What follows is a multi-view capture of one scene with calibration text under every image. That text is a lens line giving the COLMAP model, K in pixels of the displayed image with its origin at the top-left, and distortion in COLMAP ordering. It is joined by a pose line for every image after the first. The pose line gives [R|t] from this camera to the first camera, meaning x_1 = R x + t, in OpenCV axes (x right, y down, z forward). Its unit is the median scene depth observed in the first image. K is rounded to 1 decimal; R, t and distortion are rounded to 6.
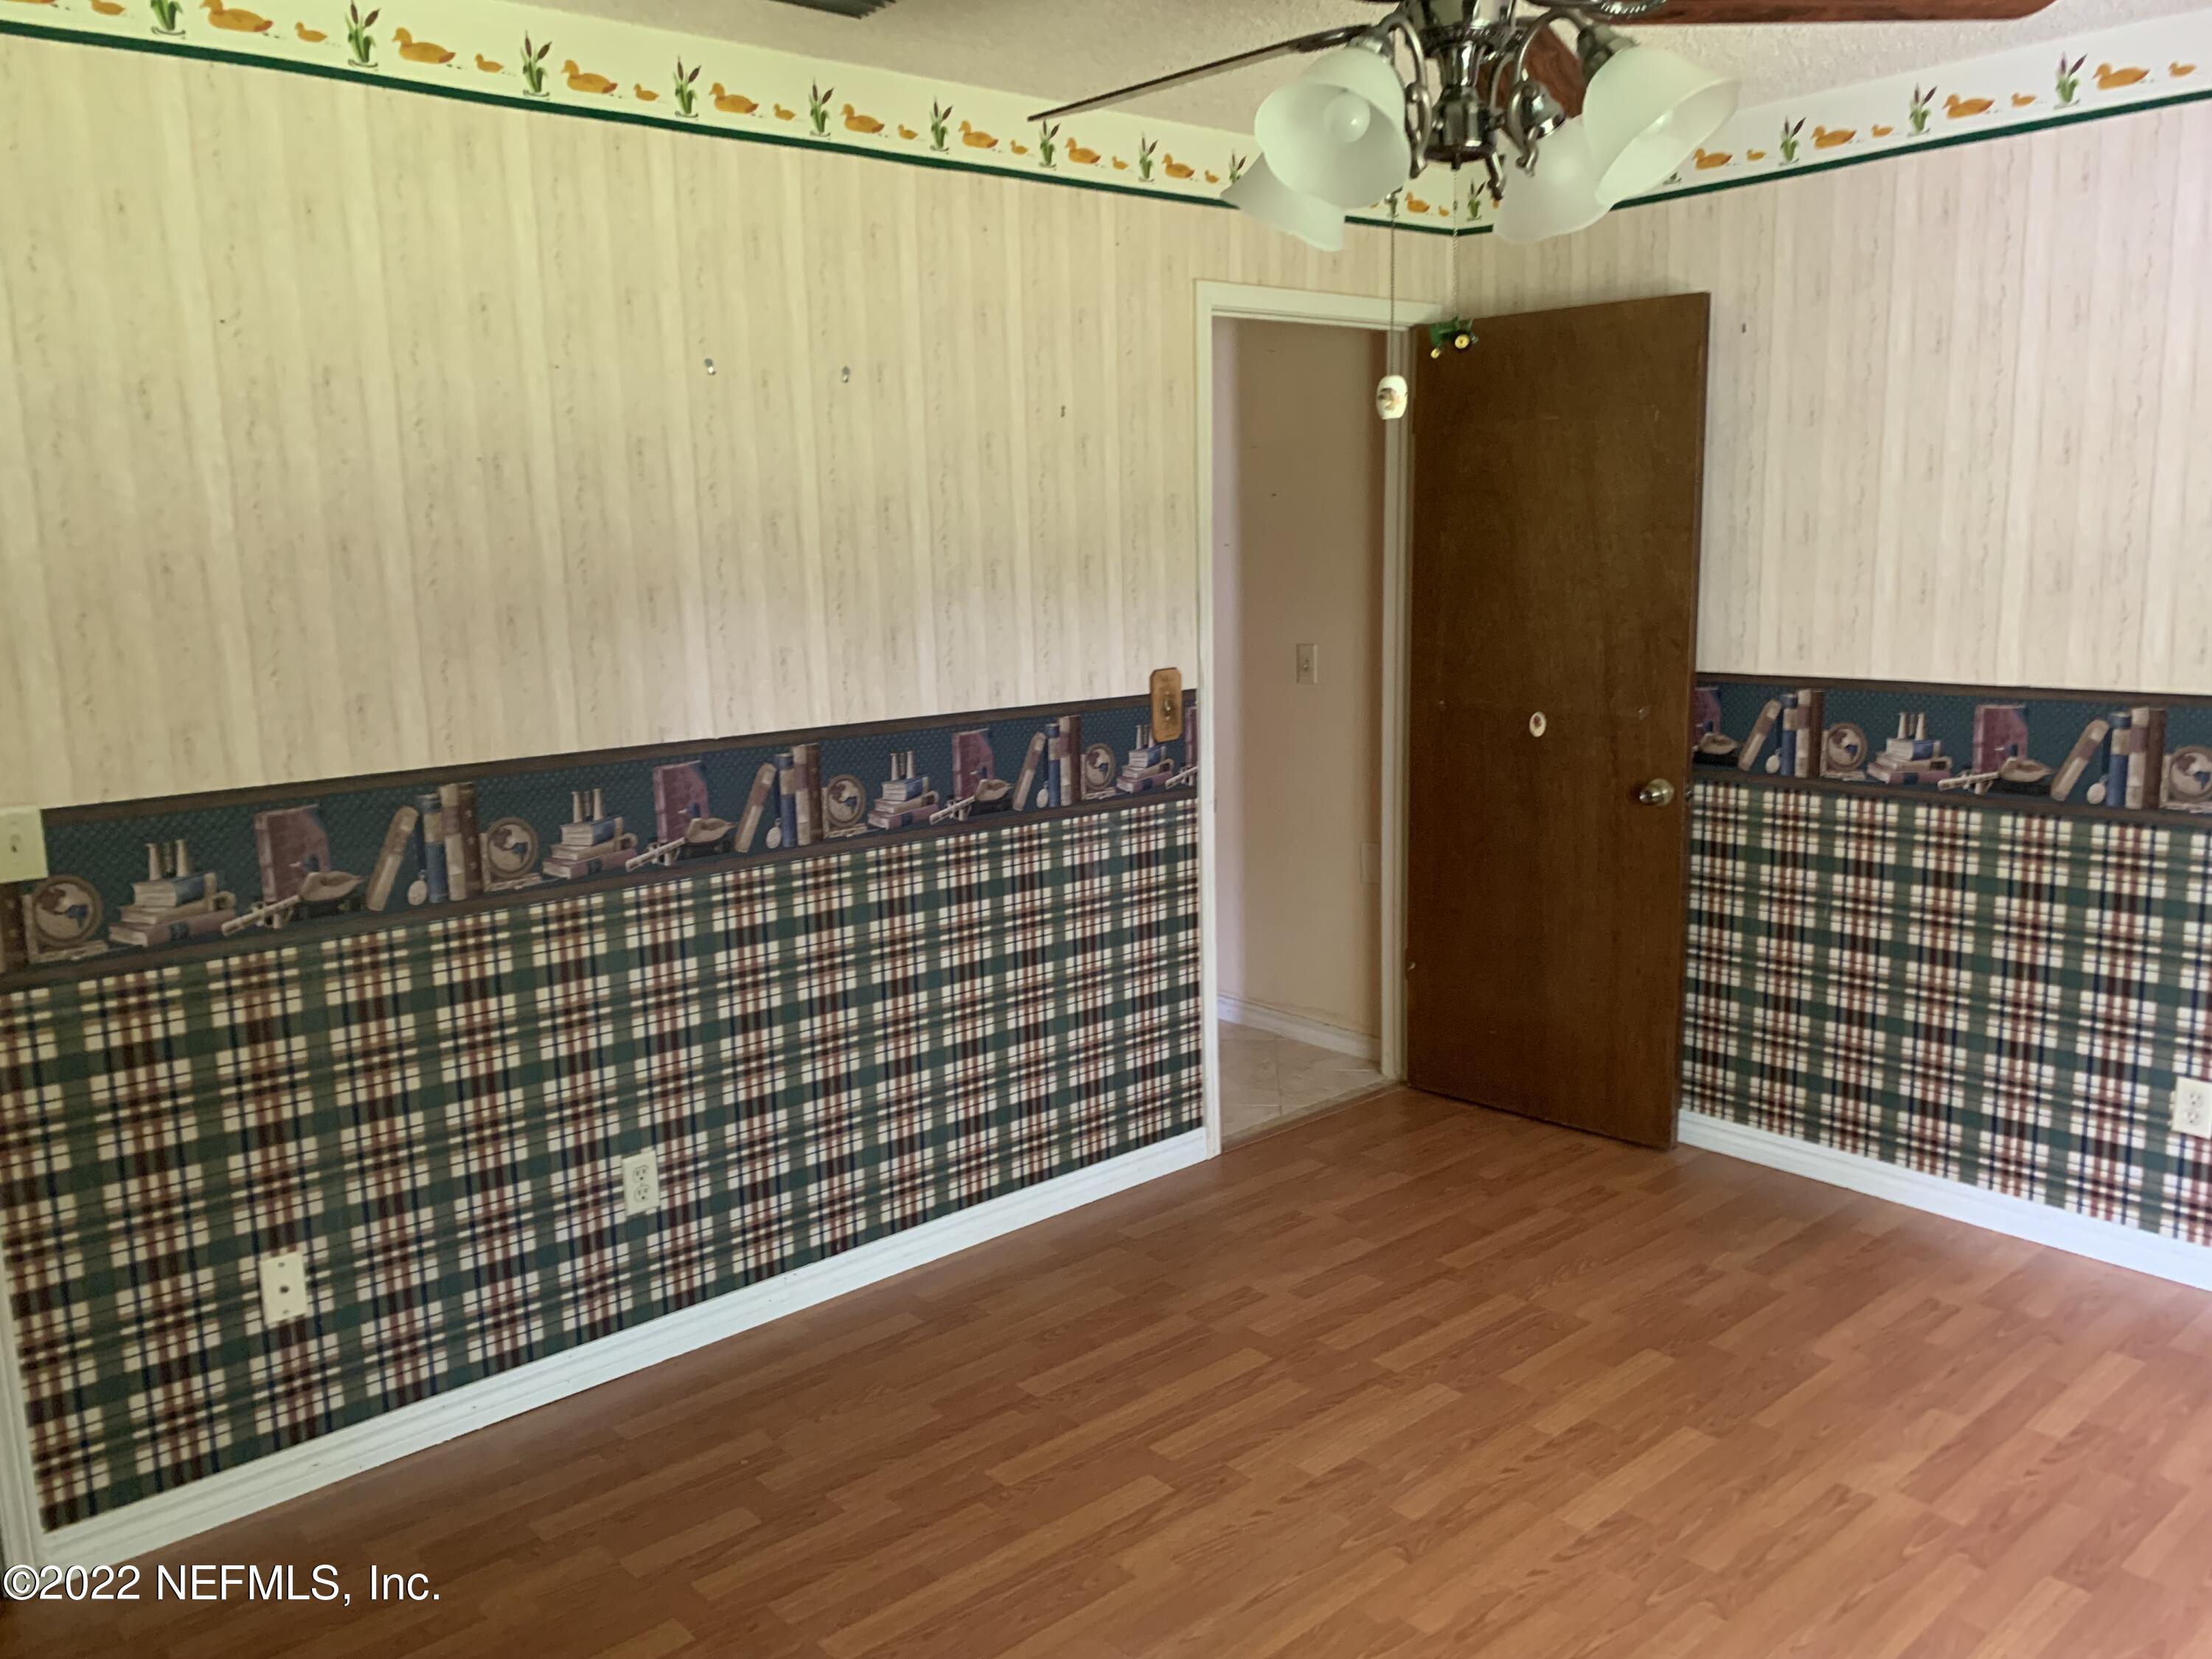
lens RADIAL K [[1623.1, 0, 1098.5], [0, 1623.1, 832.1], [0, 0, 1]] dist [0.018632, -0.005036]
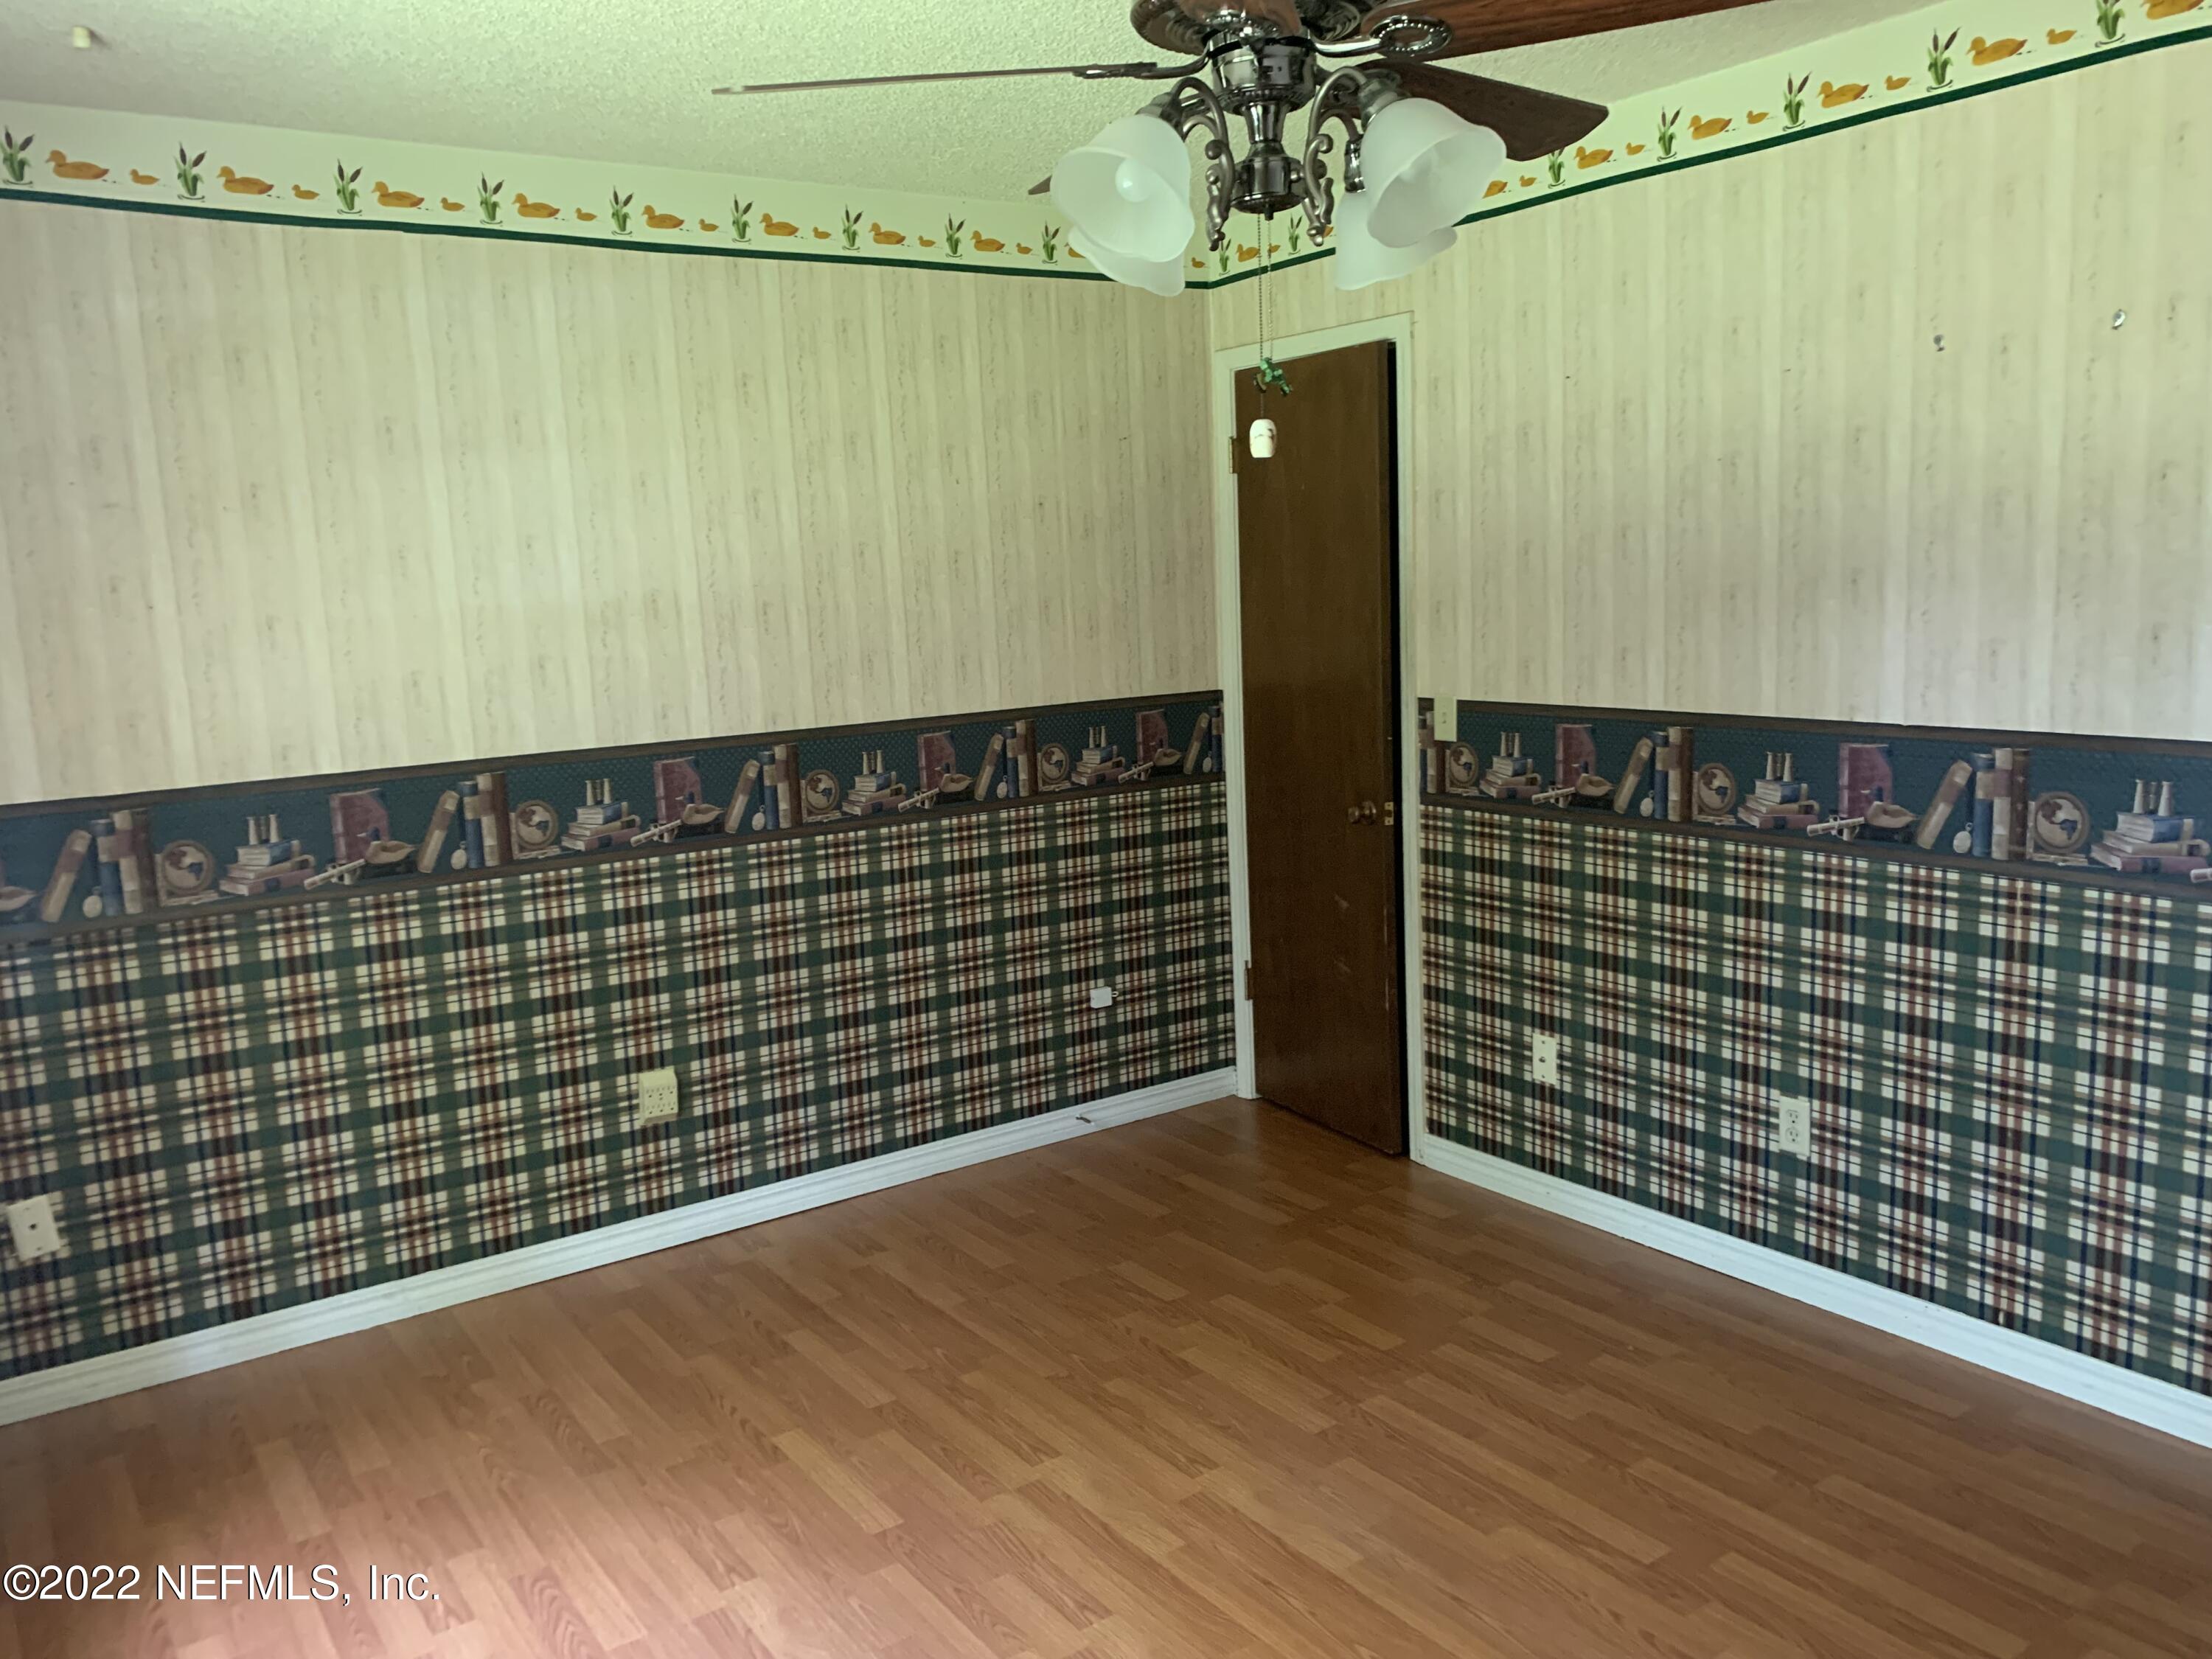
lens RADIAL K [[1680.0, 0, 1092.7], [0, 1680.0, 828.8], [0, 0, 1]] dist [0.019665, -0.019178]
pose [[-0.078227, 0.193090, -0.978058, 0.851060], [-0.128823, 0.970881, 0.201976, -0.146966], [0.988577, 0.141797, -0.051075, 0.609683]]
